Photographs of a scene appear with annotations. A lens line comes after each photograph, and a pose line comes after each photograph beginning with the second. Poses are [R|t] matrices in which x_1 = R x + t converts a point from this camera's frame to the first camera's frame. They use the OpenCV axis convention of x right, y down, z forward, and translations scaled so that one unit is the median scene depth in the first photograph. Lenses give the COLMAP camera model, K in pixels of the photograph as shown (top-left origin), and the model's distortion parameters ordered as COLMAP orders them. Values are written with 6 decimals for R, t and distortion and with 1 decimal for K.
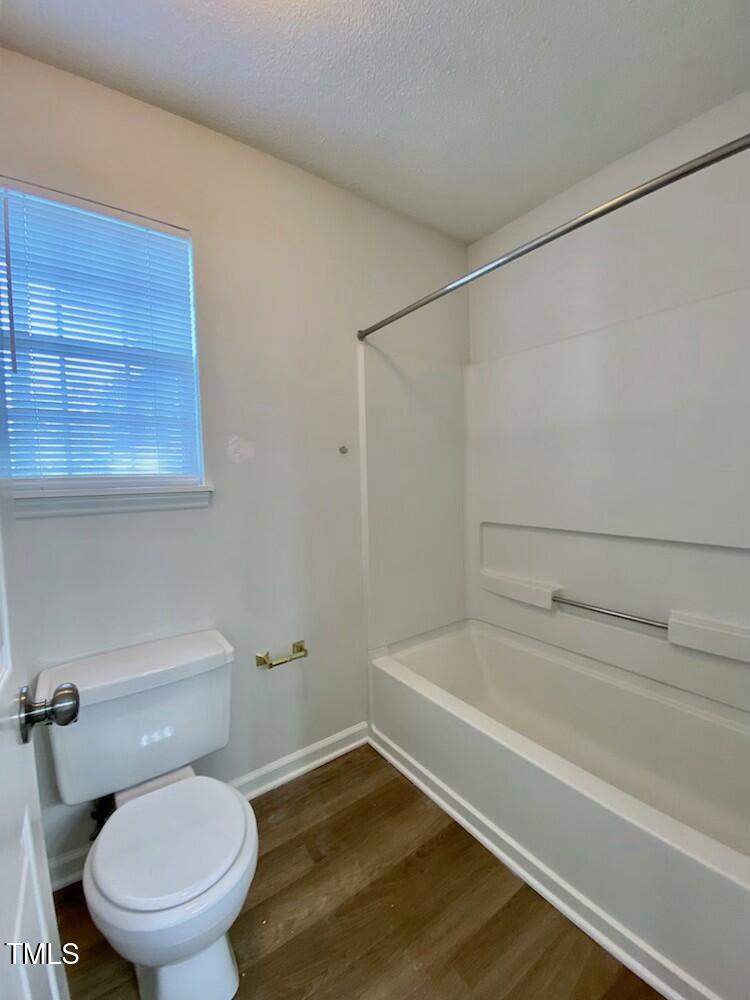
lens RADIAL K [[384.1, 0, 387.1], [0, 384.1, 502.4], [0, 0, 1]] dist [-0.045557, 0.000325]
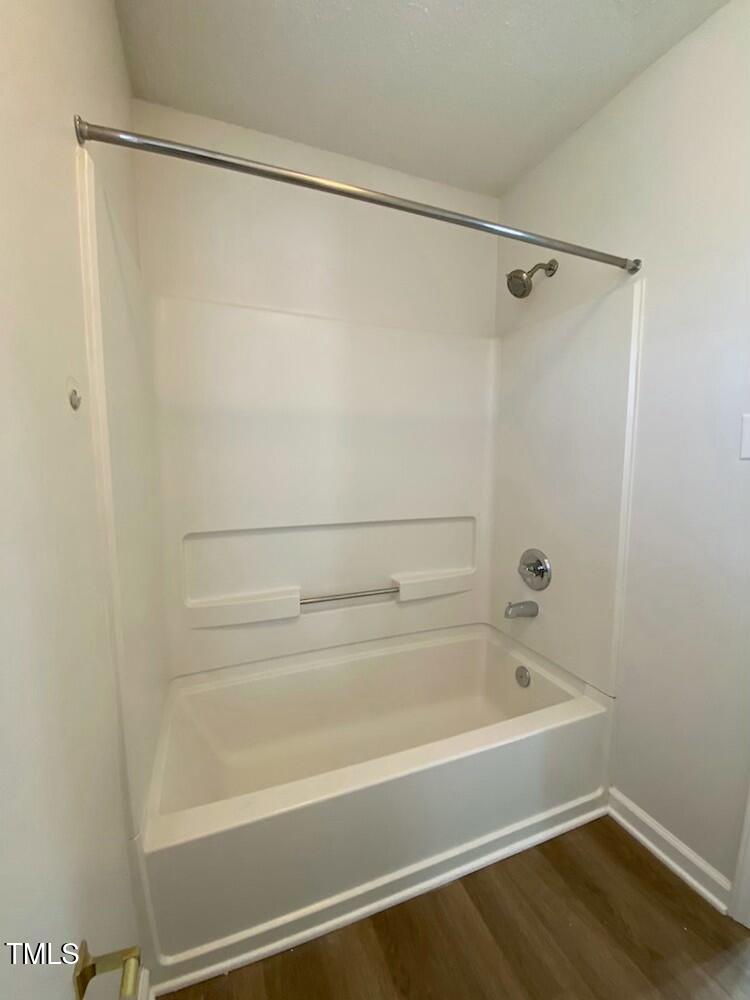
lens RADIAL K [[407.8, 0, 378.1], [0, 407.8, 503.3], [0, 0, 1]] dist [0.037693, -0.027753]
pose [[0.275456, -0.085794, 0.957478, -0.449985], [0.070487, 0.995131, 0.068890, -0.036701], [-0.958726, 0.048514, 0.280162, 0.576898]]
